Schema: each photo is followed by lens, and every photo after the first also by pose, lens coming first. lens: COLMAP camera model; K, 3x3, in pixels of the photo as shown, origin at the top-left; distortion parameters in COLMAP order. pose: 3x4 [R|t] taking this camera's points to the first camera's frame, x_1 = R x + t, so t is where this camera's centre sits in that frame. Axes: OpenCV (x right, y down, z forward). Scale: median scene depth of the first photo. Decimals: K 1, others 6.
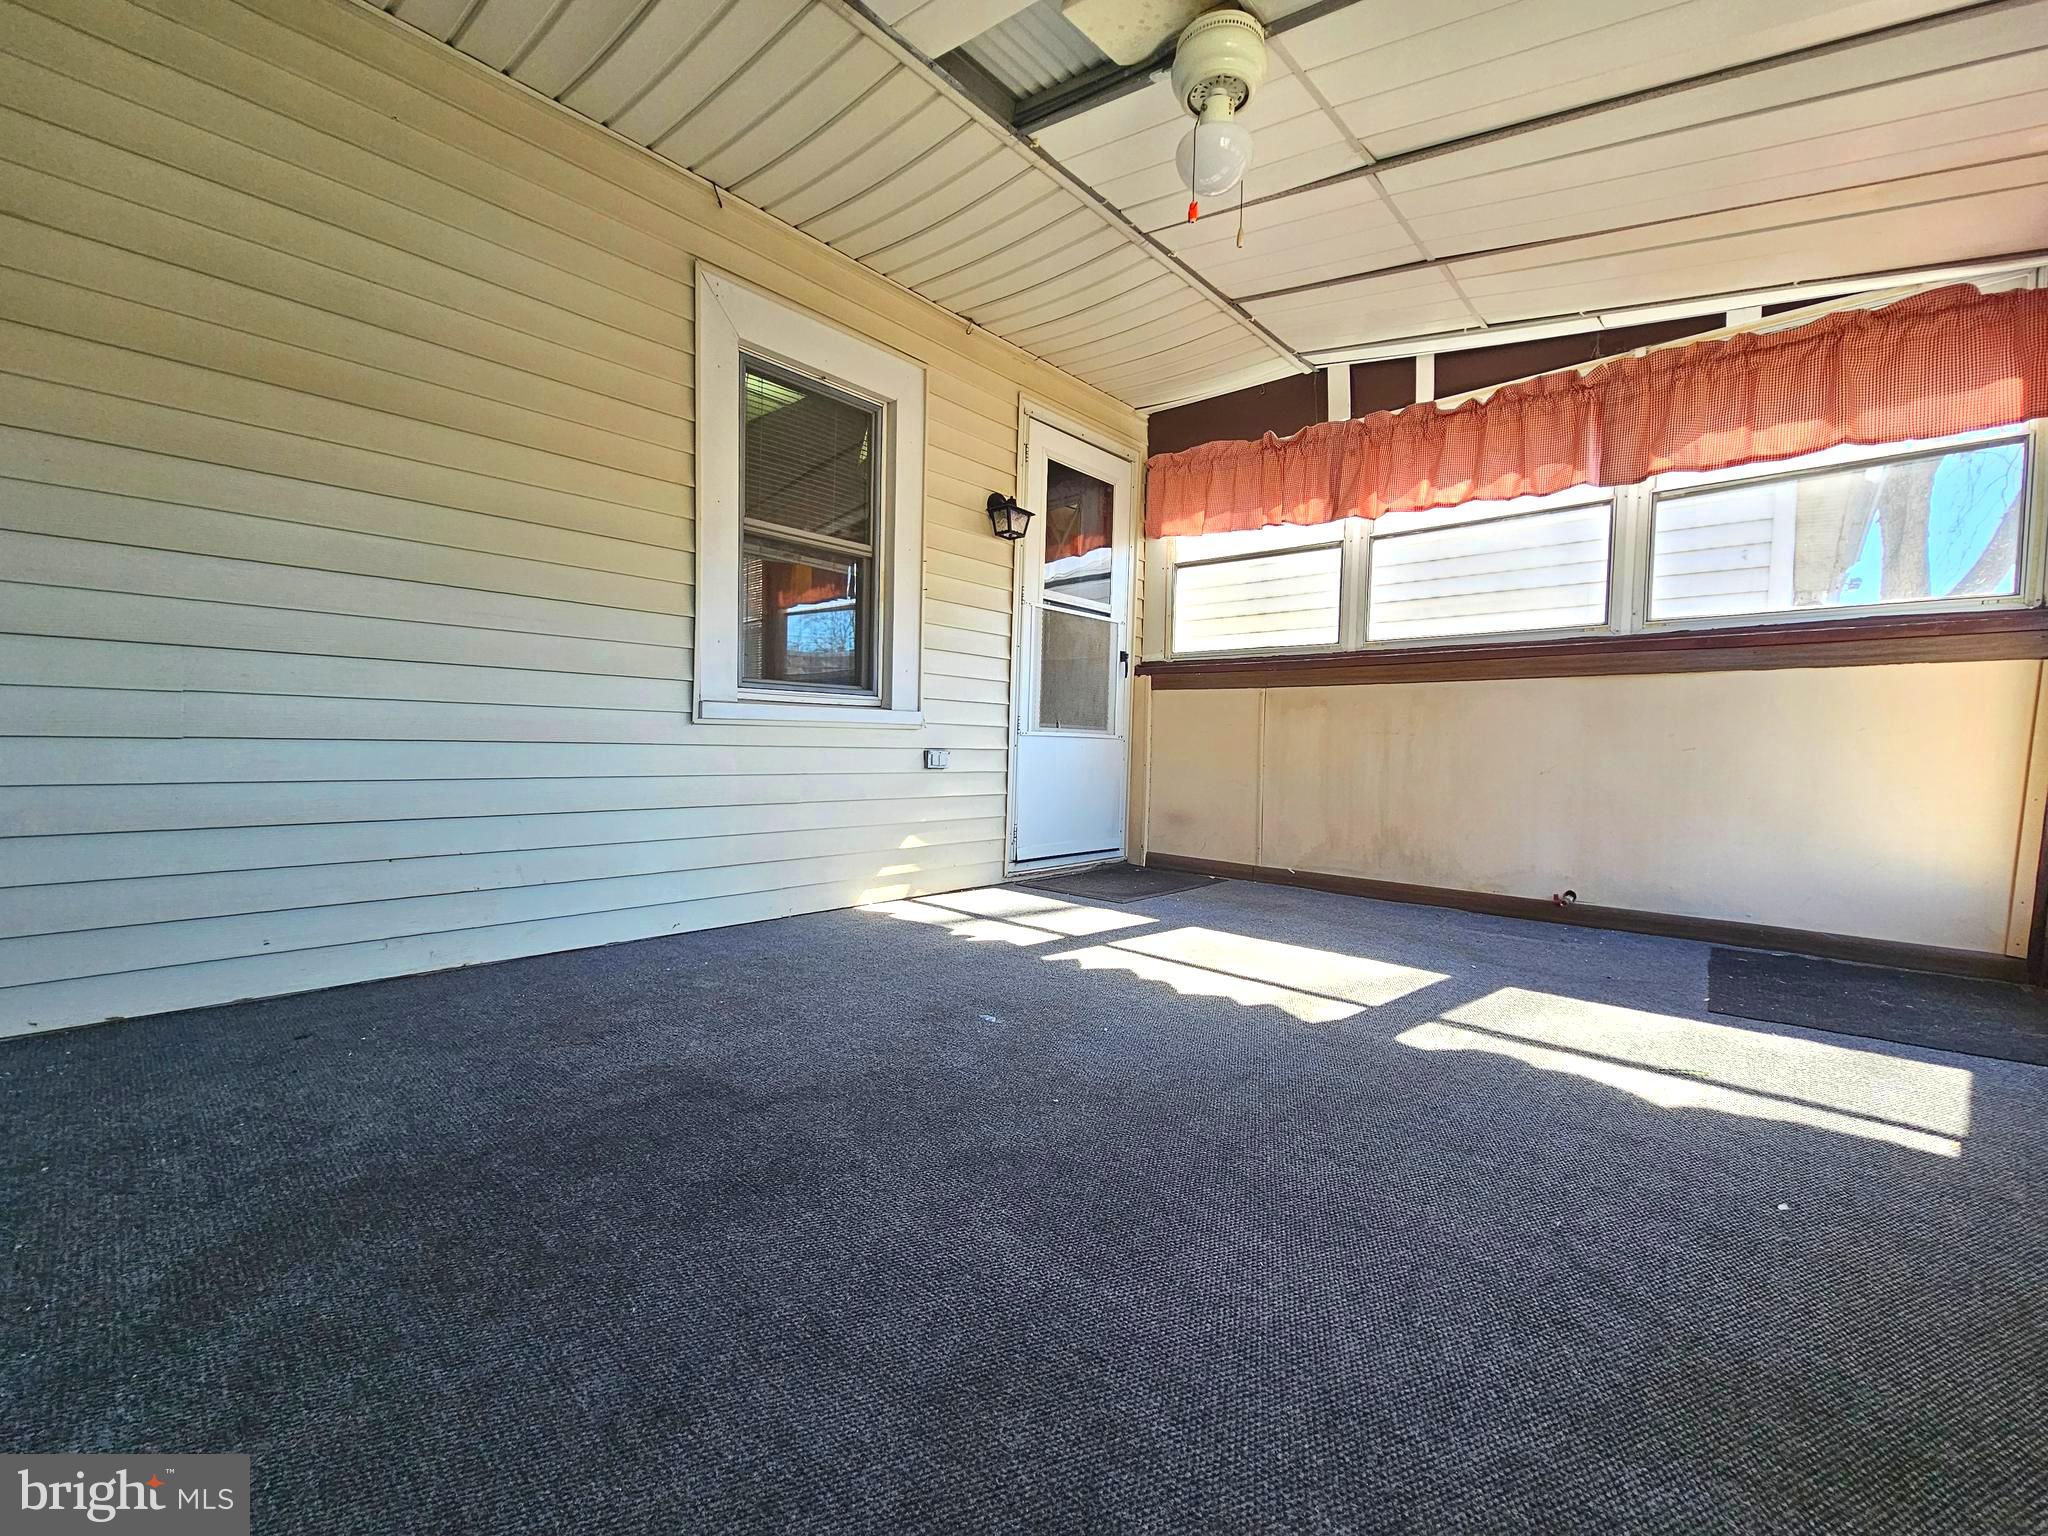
lens RADIAL K [[841.6, 0, 1016.0], [0, 841.6, 766.1], [0, 0, 1]] dist [-0.002634, 0.000846]
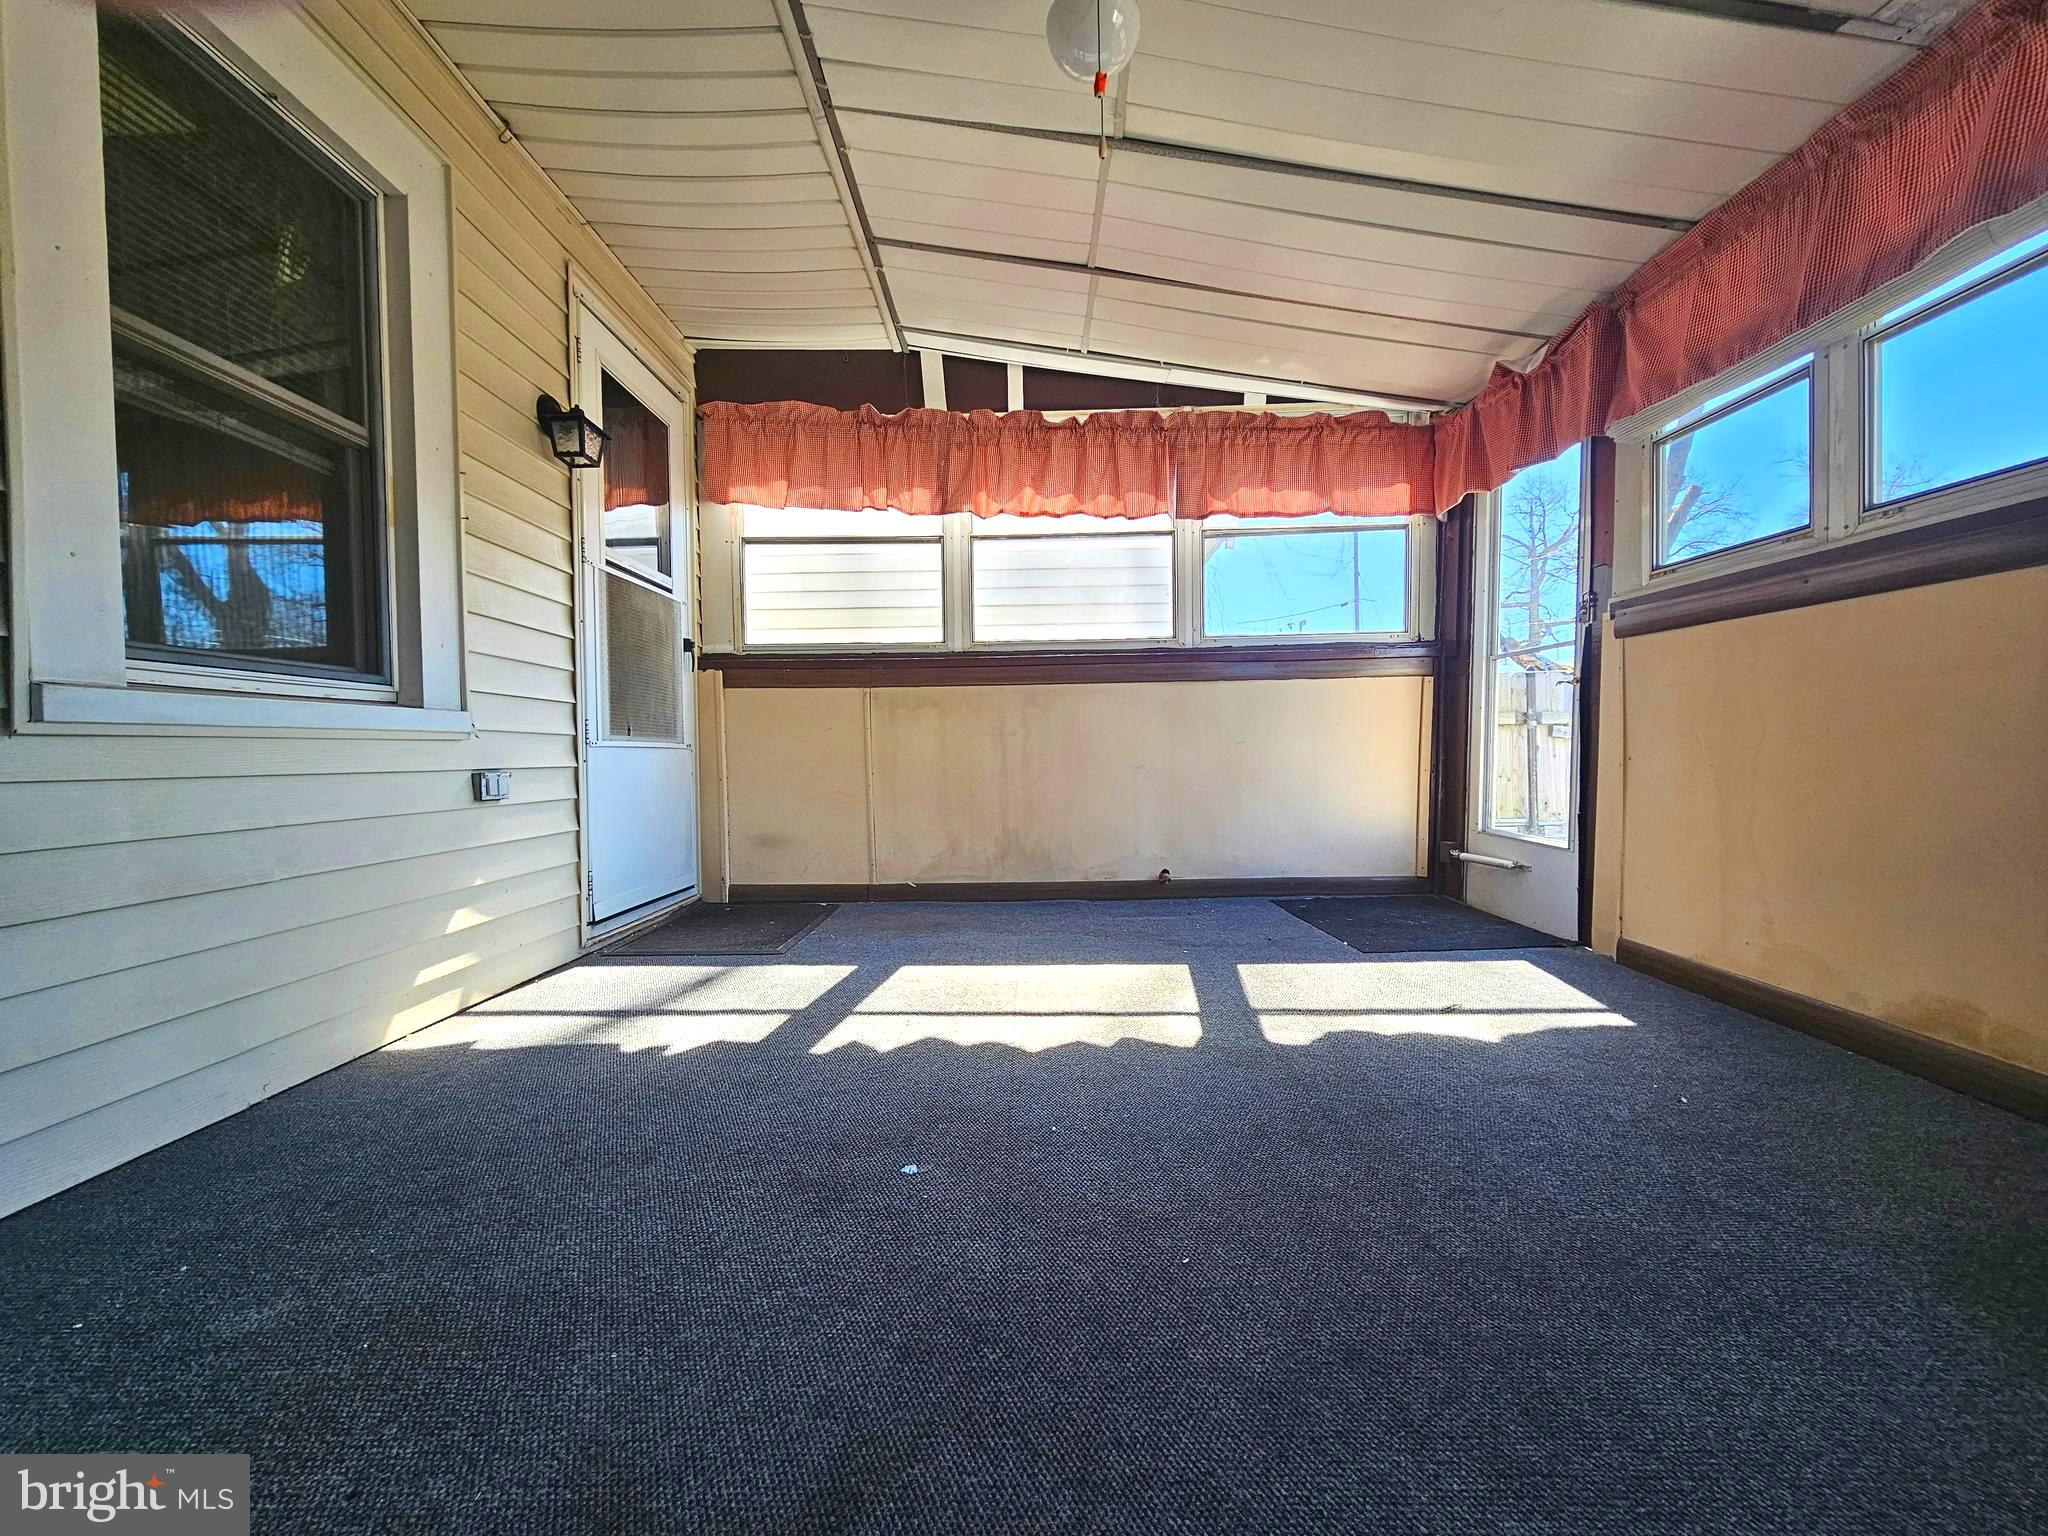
lens RADIAL K [[841.6, 0, 1020.9], [0, 841.6, 771.0], [0, 0, 1]] dist [-0.002634, 0.000846]
pose [[0.745145, -0.045172, 0.665371, -0.232028], [0.047073, 0.998777, 0.015090, -0.010827], [-0.665239, 0.020077, 0.746360, 0.262651]]
